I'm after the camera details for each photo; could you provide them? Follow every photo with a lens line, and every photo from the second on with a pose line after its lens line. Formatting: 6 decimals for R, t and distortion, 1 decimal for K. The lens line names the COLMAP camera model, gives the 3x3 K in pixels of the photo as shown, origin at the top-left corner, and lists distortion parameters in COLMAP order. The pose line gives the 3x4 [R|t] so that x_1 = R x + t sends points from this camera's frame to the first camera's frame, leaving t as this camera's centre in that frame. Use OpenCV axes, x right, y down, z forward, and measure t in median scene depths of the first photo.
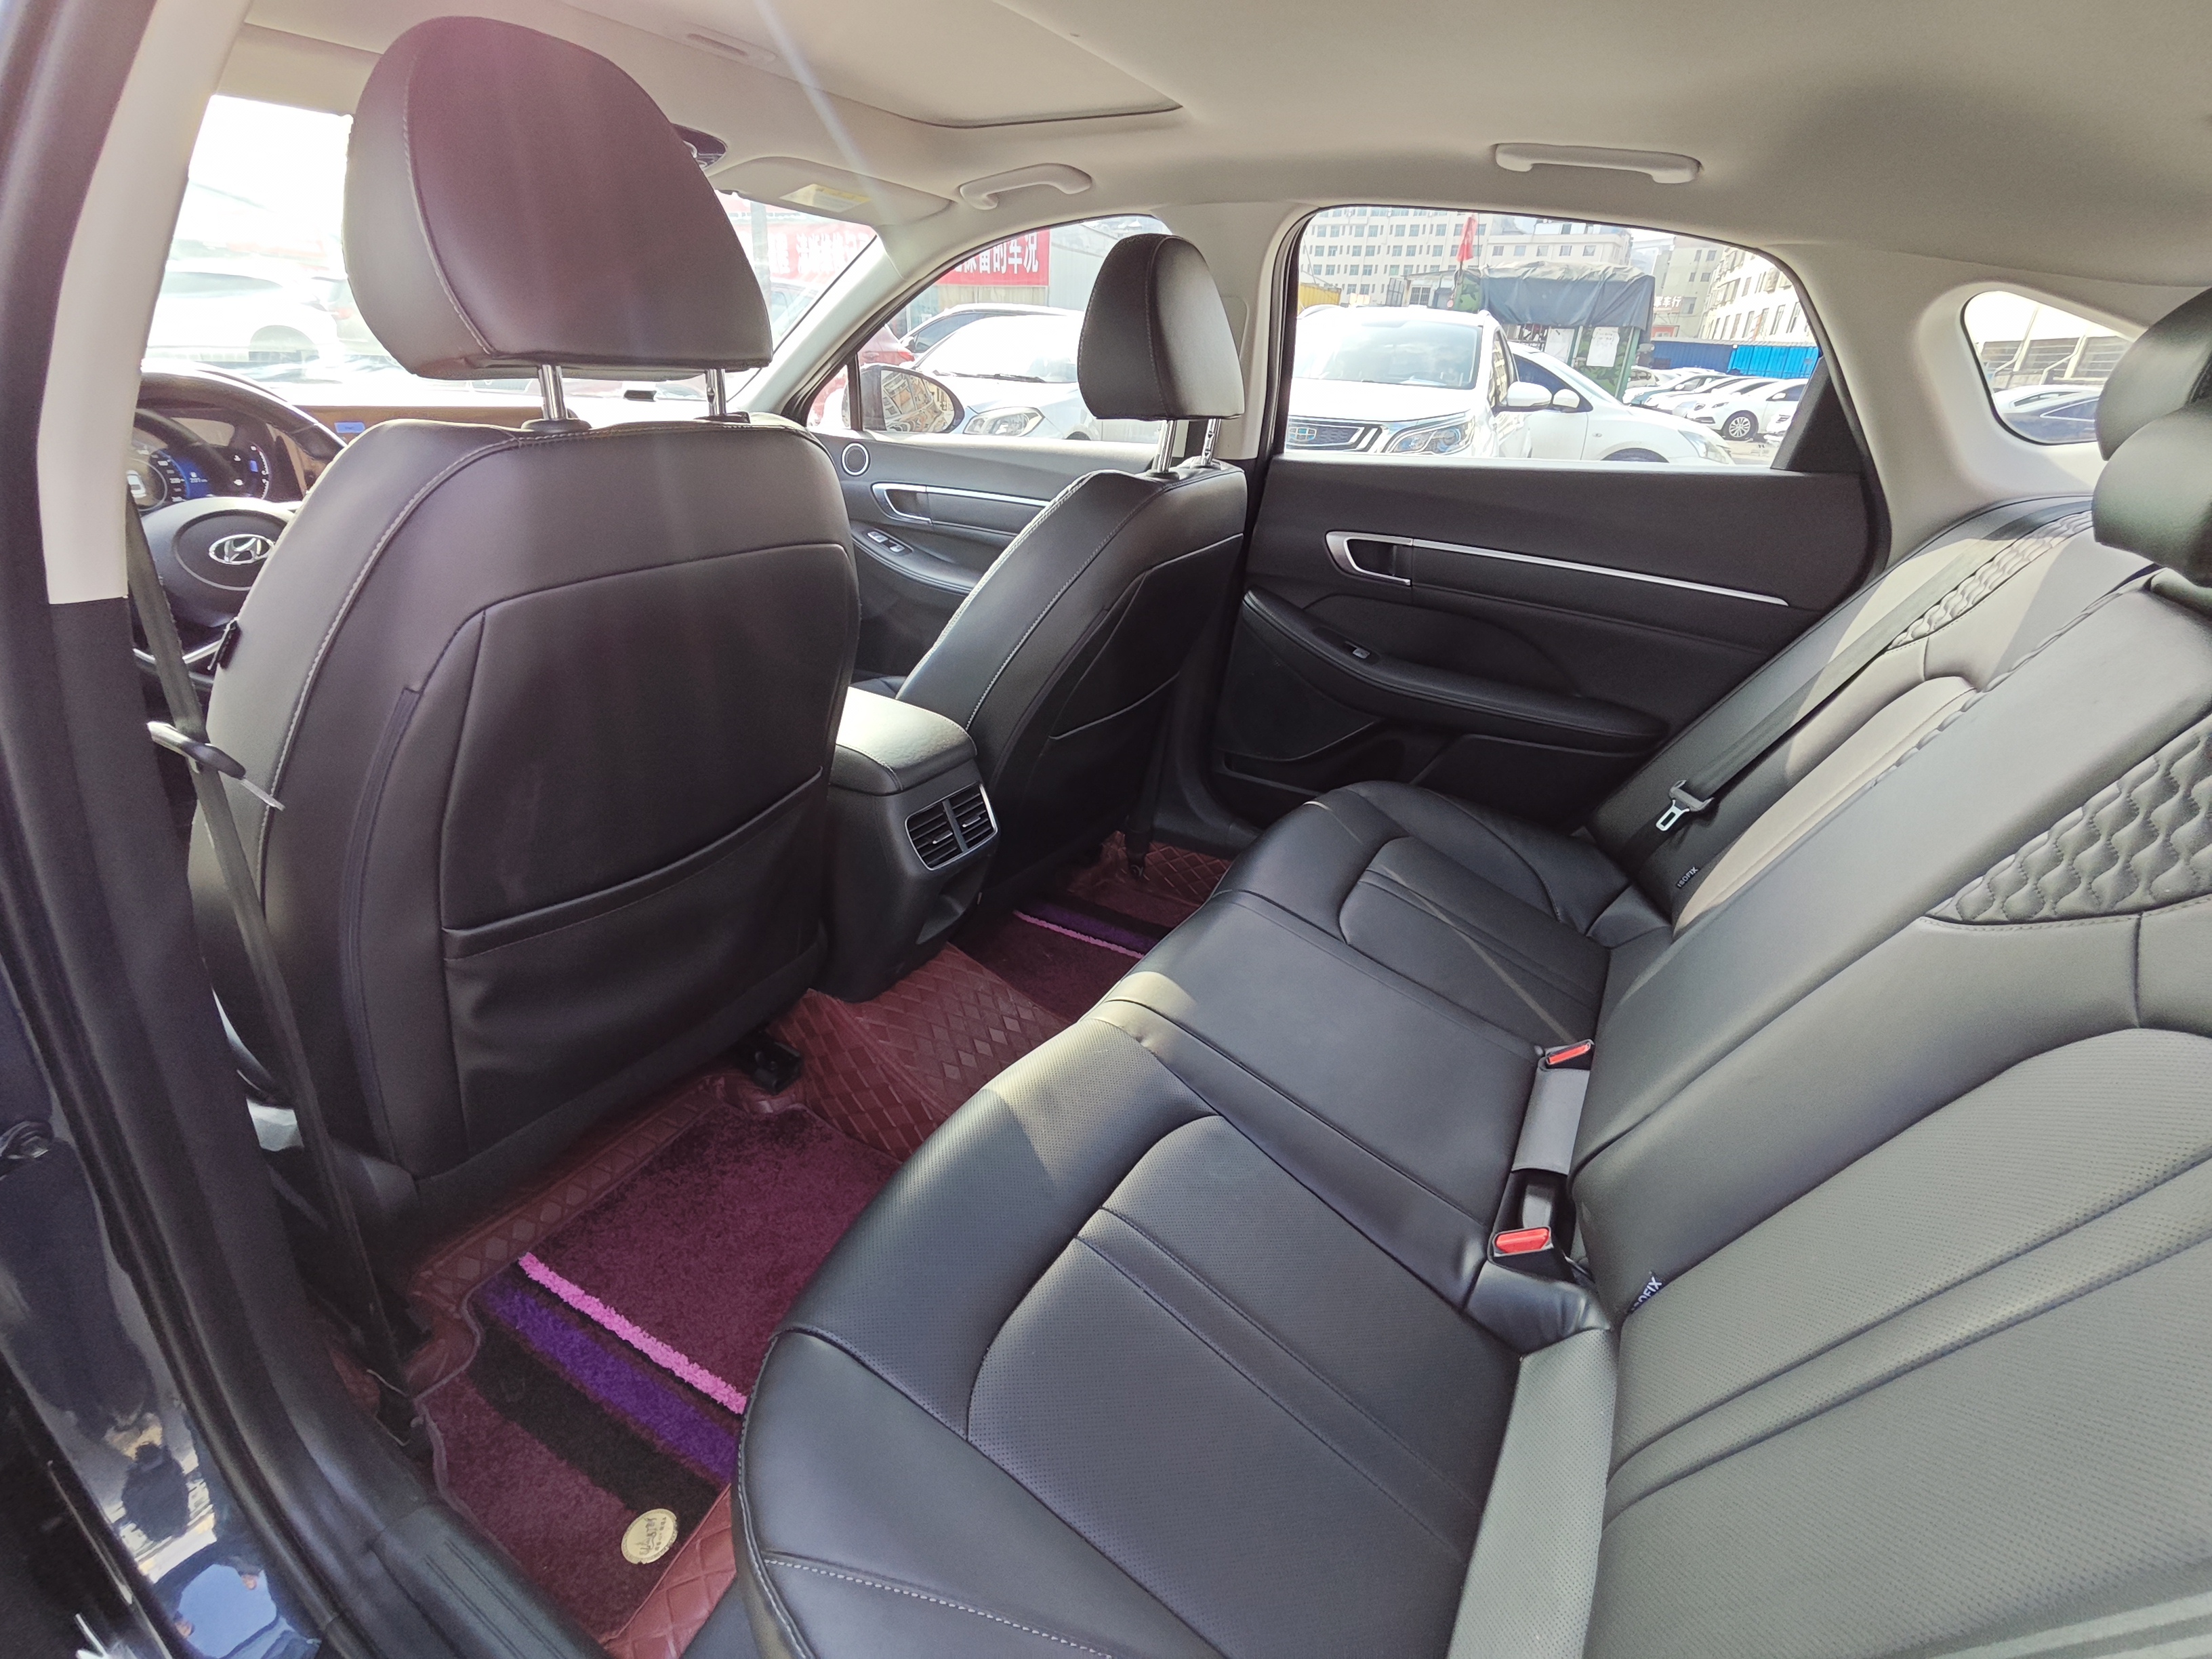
lens RADIAL K [[985.4, 0, 1085.0], [0, 985.4, 816.7], [0, 0, 1]] dist [0.006524, 0.001574]
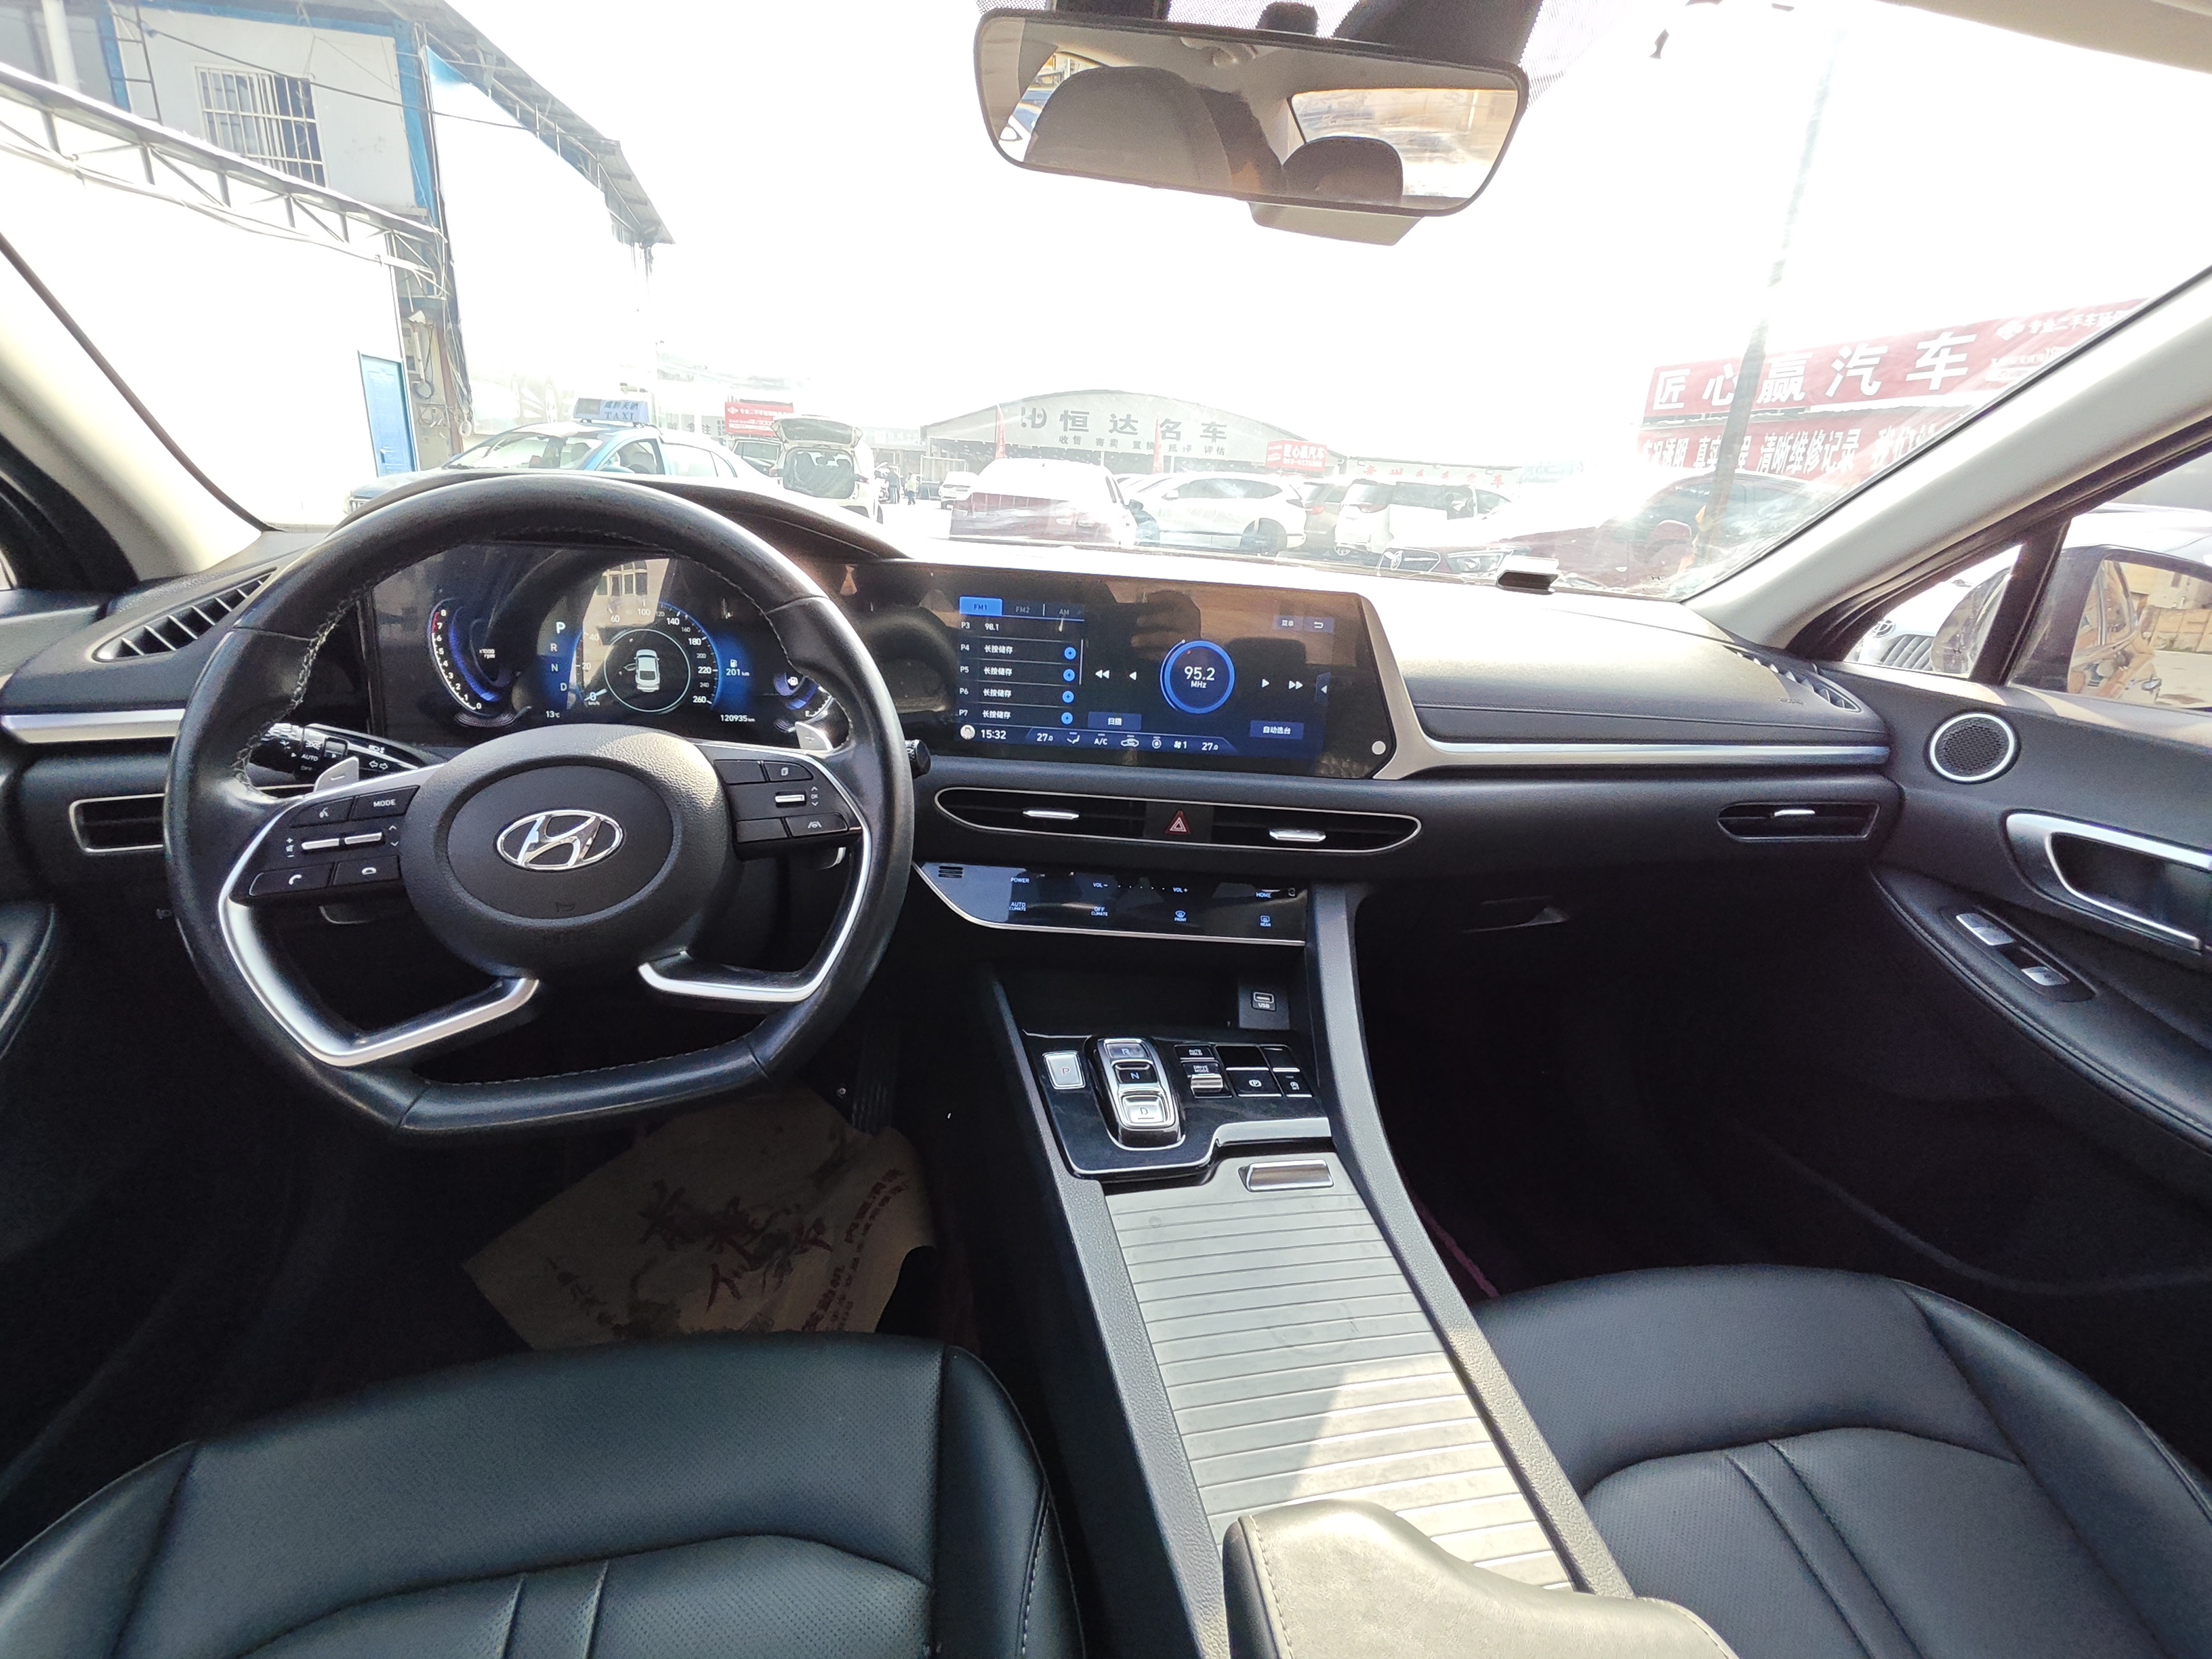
lens RADIAL K [[985.4, 0, 1072.4], [0, 985.4, 829.1], [0, 0, 1]] dist [0.006524, 0.001574]
pose [[0.686022, 0.232478, -0.689440, -0.195399], [-0.339685, 0.940306, -0.020931, -0.184114], [0.643419, 0.248551, 0.724040, 0.434676]]
